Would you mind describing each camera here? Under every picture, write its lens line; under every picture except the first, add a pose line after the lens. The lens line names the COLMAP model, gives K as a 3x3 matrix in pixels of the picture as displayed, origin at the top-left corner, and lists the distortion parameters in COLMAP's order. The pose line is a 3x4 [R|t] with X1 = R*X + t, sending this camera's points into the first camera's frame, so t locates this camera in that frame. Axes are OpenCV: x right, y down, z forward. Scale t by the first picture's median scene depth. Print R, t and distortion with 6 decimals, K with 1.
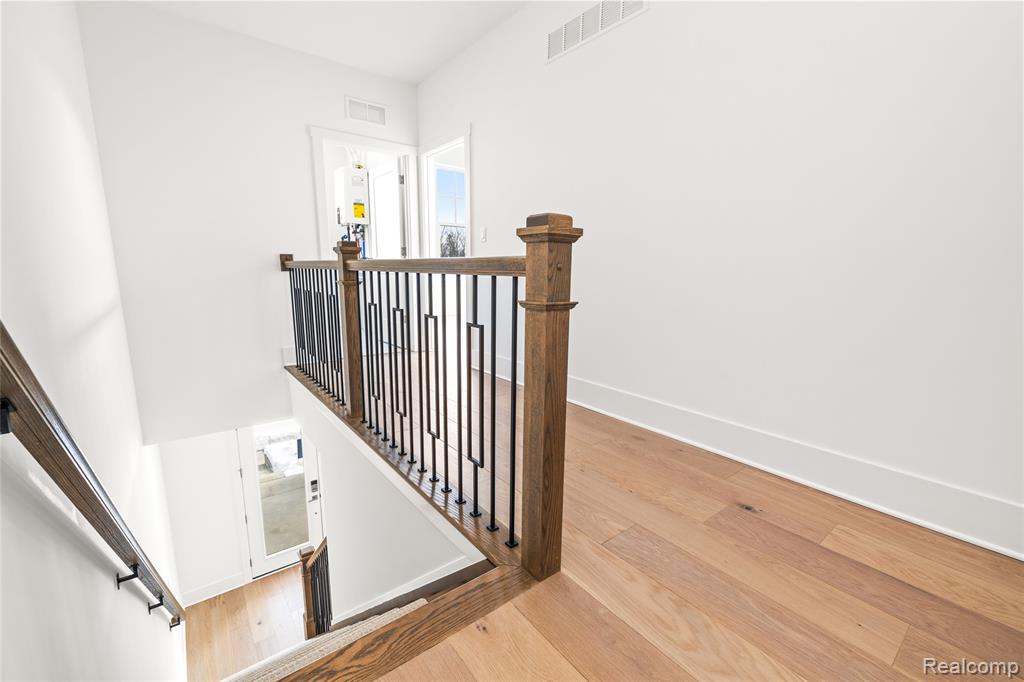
lens RADIAL K [[429.8, 0, 511.2], [0, 429.8, 345.4], [0, 0, 1]] dist [-0.000617, -0.000057]
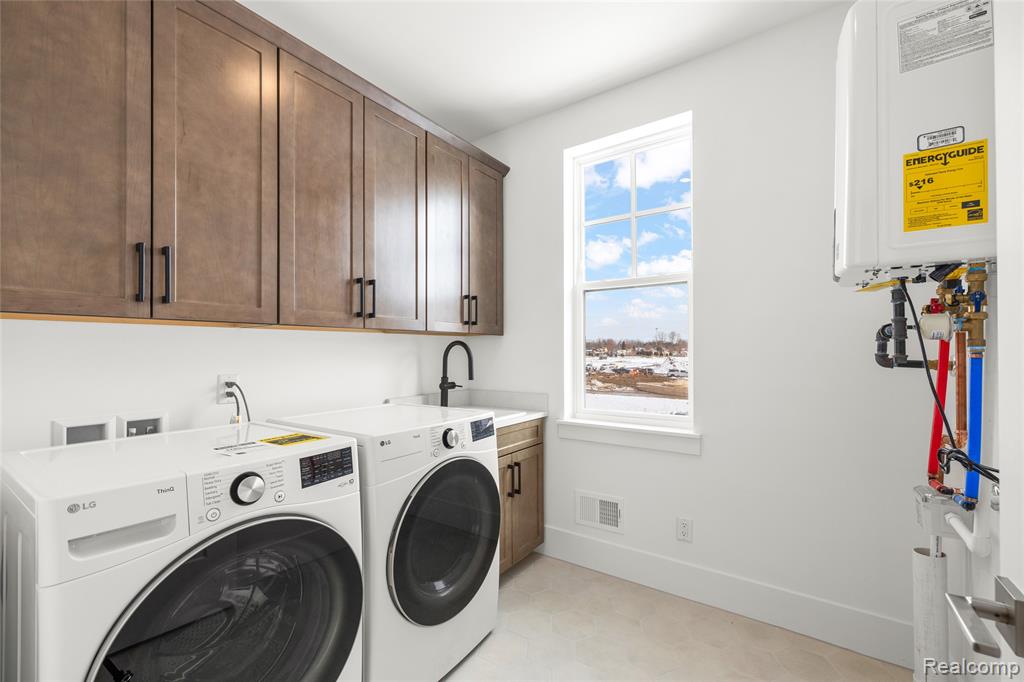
lens RADIAL K [[429.8, 0, 511.2], [0, 429.8, 345.4], [0, 0, 1]] dist [-0.000617, -0.000057]
pose [[0.301321, -0.018993, -0.953334, -0.235919], [-0.167171, 0.983264, -0.072428, -0.203599], [0.938754, 0.181194, 0.293103, 0.782648]]
